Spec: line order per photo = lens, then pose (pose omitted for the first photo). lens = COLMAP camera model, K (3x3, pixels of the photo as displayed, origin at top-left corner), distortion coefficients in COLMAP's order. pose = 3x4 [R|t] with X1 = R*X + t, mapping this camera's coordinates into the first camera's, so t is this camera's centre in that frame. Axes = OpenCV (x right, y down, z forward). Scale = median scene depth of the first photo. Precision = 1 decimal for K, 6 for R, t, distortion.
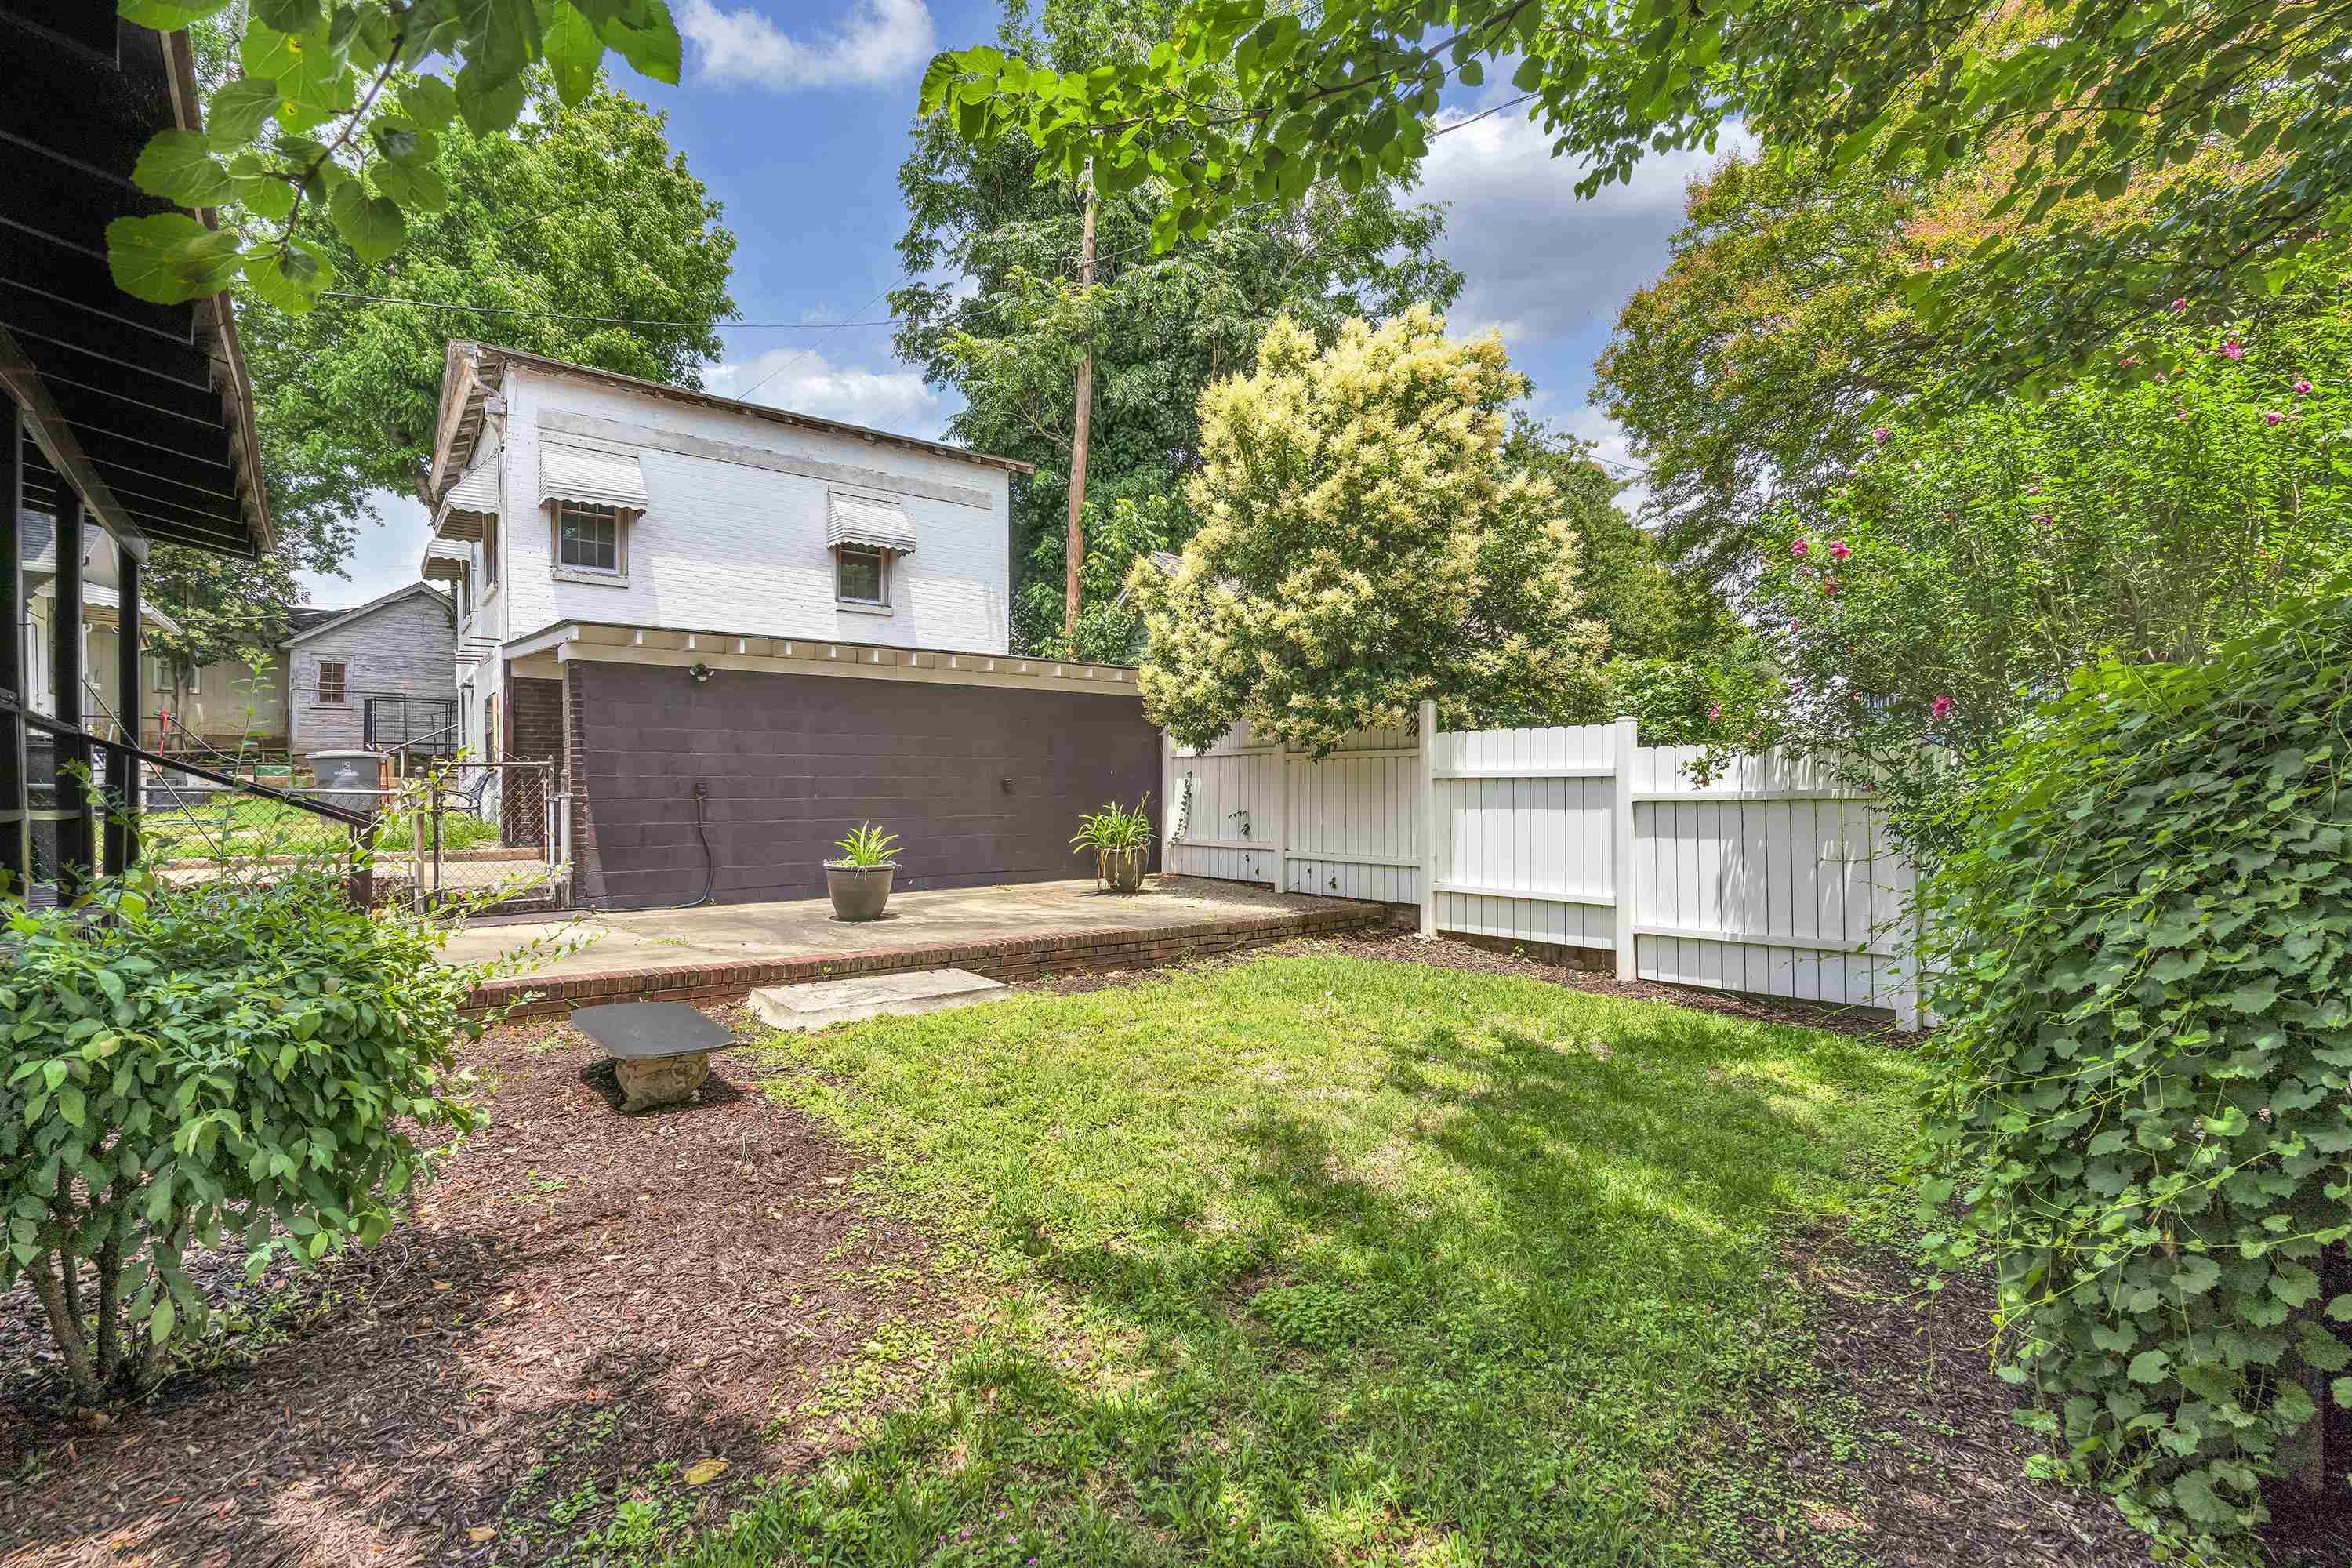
lens RADIAL K [[1092.9, 0, 1173.2], [0, 1092.9, 776.4], [0, 0, 1]] dist [-0.056509, 0.022995]
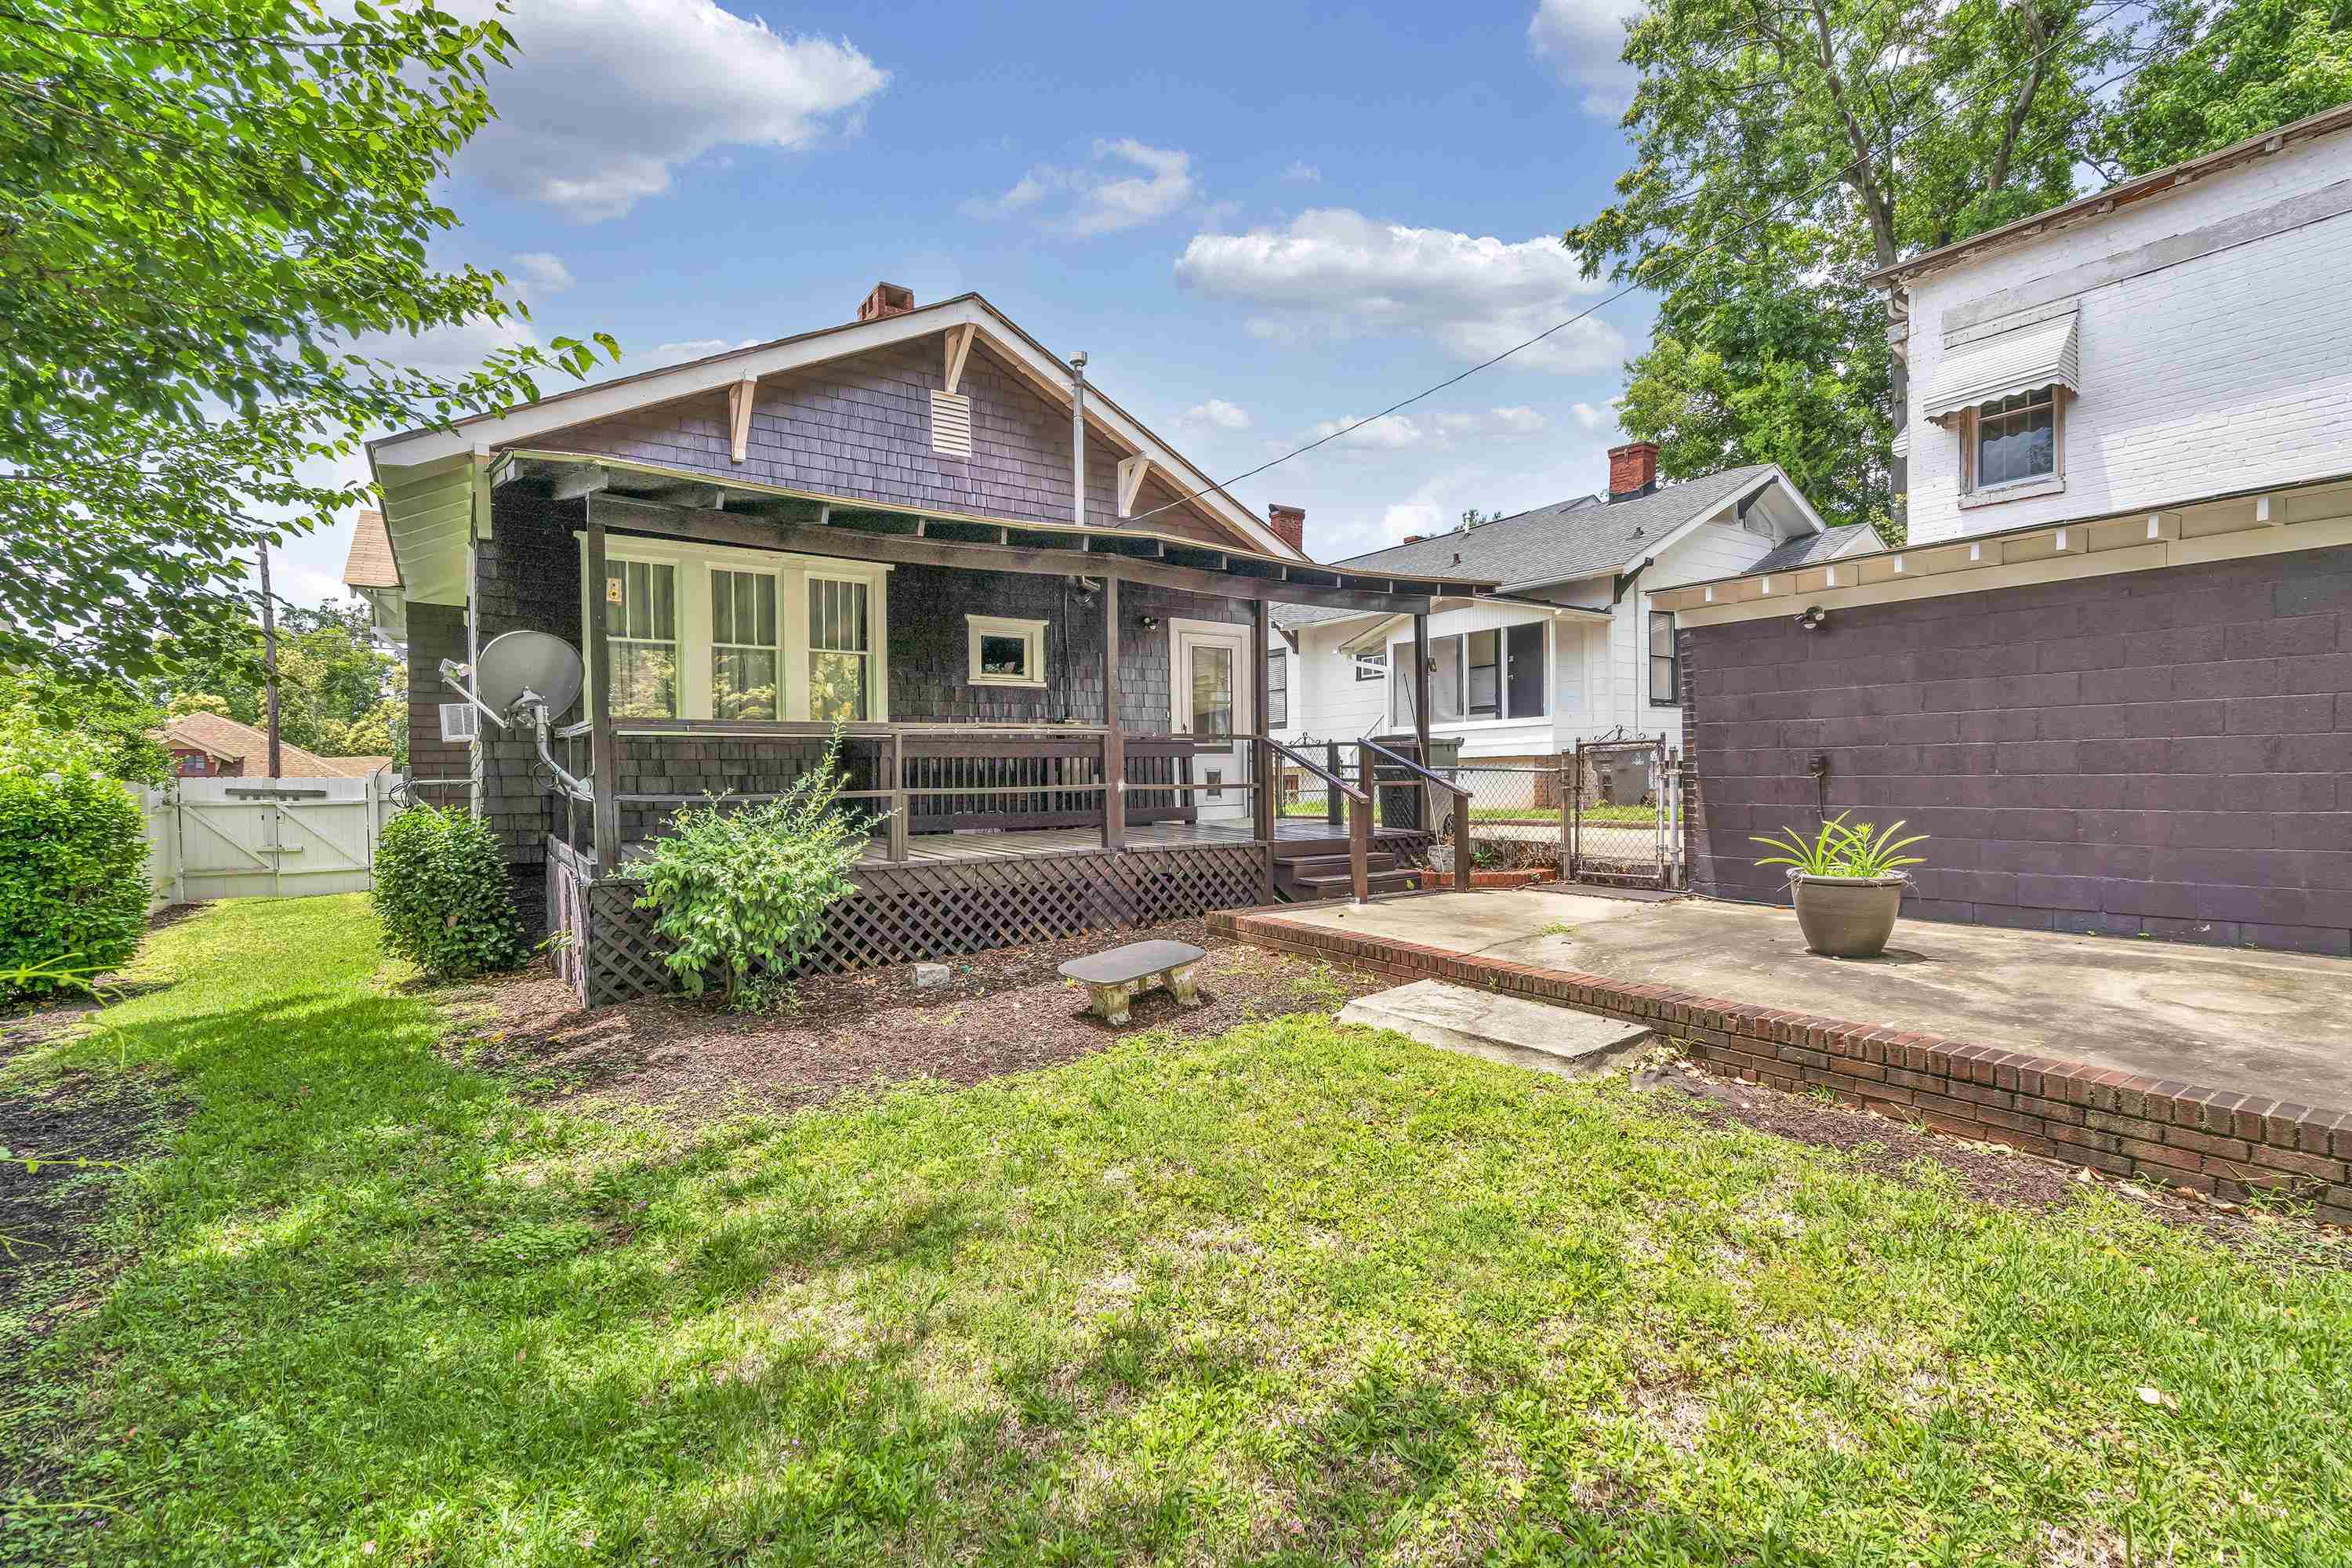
lens RADIAL K [[1092.9, 0, 1173.2], [0, 1092.9, 776.4], [0, 0, 1]] dist [-0.056509, 0.022995]
pose [[-0.085113, 0.011061, -0.996310, 0.838115], [0.022055, 0.999714, 0.009215, 0.007064], [0.996127, -0.021189, -0.085333, 1.259021]]
